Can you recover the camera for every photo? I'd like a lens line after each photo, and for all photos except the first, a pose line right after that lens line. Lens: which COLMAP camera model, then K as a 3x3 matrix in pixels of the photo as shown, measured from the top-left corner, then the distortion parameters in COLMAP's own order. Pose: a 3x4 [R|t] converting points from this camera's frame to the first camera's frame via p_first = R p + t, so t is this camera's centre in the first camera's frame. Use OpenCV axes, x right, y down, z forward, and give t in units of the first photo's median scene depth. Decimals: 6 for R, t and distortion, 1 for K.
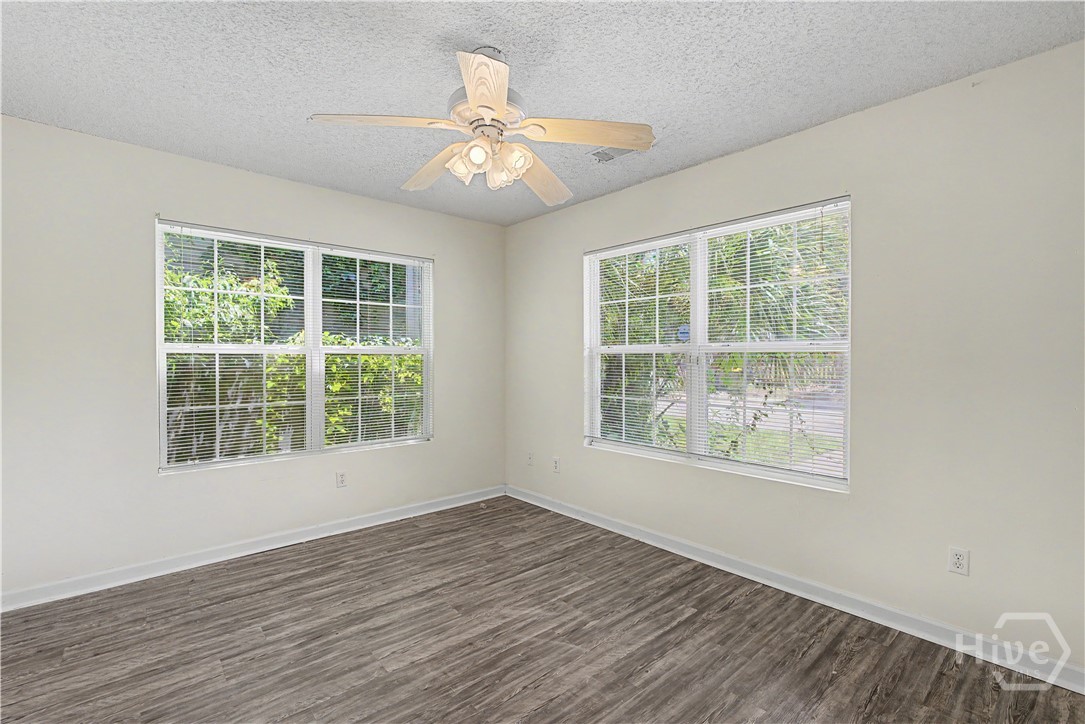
lens RADIAL K [[488.6, 0, 544.3], [0, 488.6, 360.9], [0, 0, 1]] dist [0.000175, 0.001021]
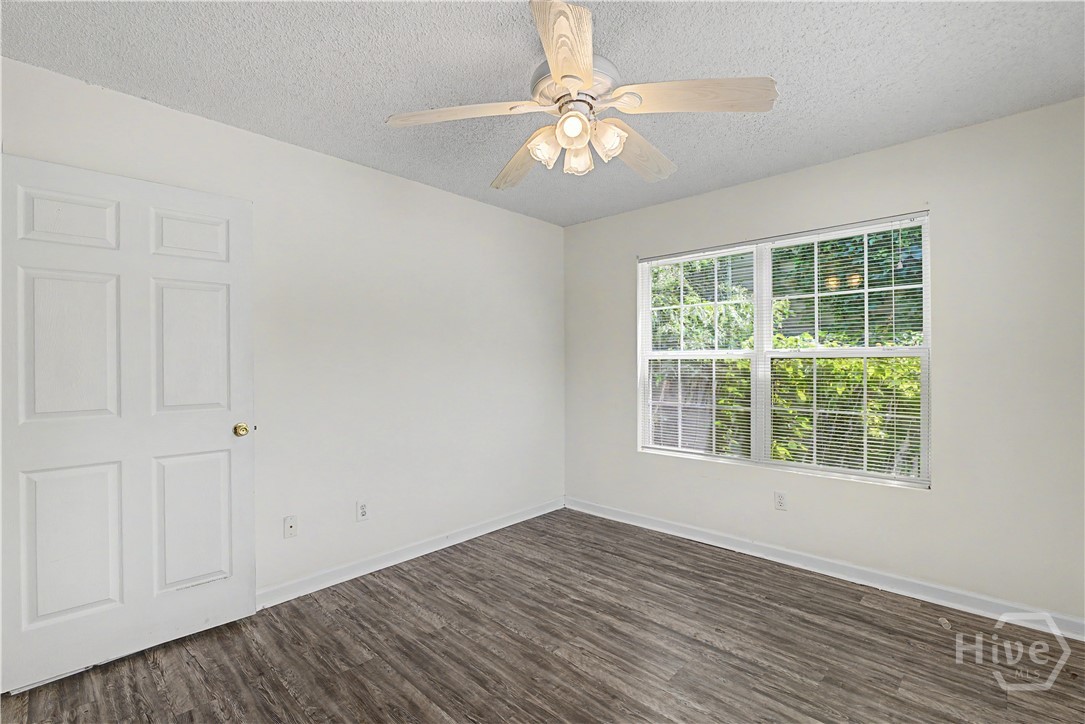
lens RADIAL K [[488.6, 0, 525.3], [0, 488.6, 365.5], [0, 0, 1]] dist [0.000175, 0.001021]
pose [[0.073779, 0.002611, -0.997271, 0.548970], [-0.000376, 0.999997, 0.002591, -0.004410], [0.997275, 0.000184, 0.073779, 0.618860]]
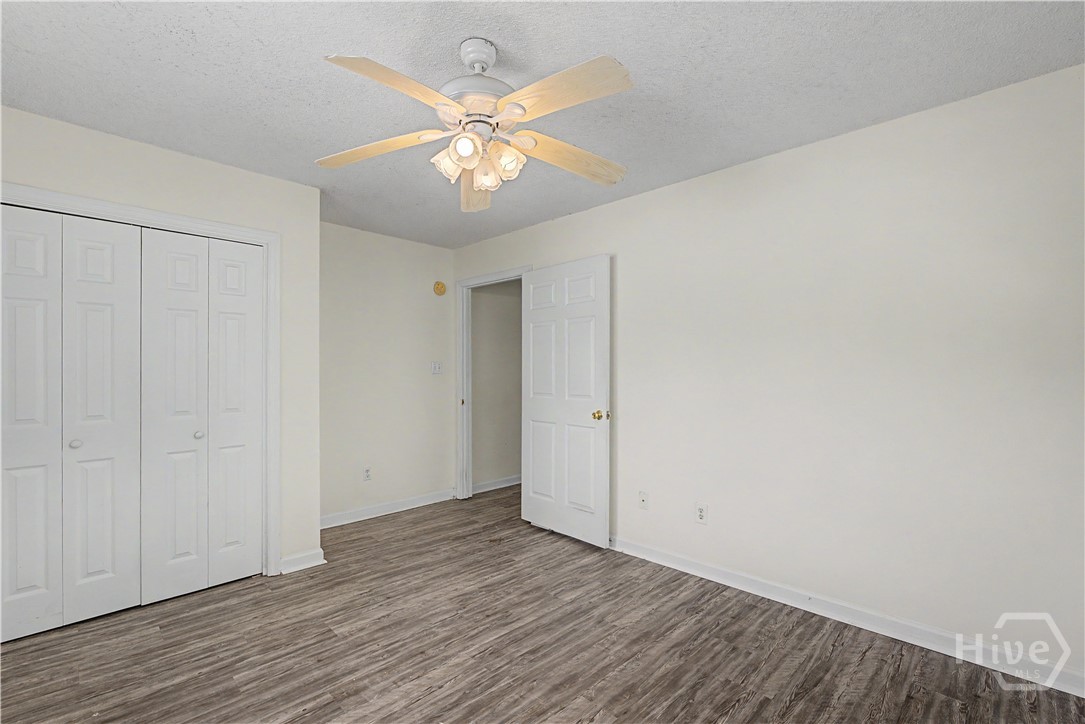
lens RADIAL K [[488.6, 0, 550.4], [0, 488.6, 369.8], [0, 0, 1]] dist [0.000175, 0.001021]
pose [[-0.997201, -0.001227, -0.074756, -0.133714], [-0.001719, 0.999977, 0.006505, -0.011660], [0.074747, 0.006616, -0.997181, 1.411985]]
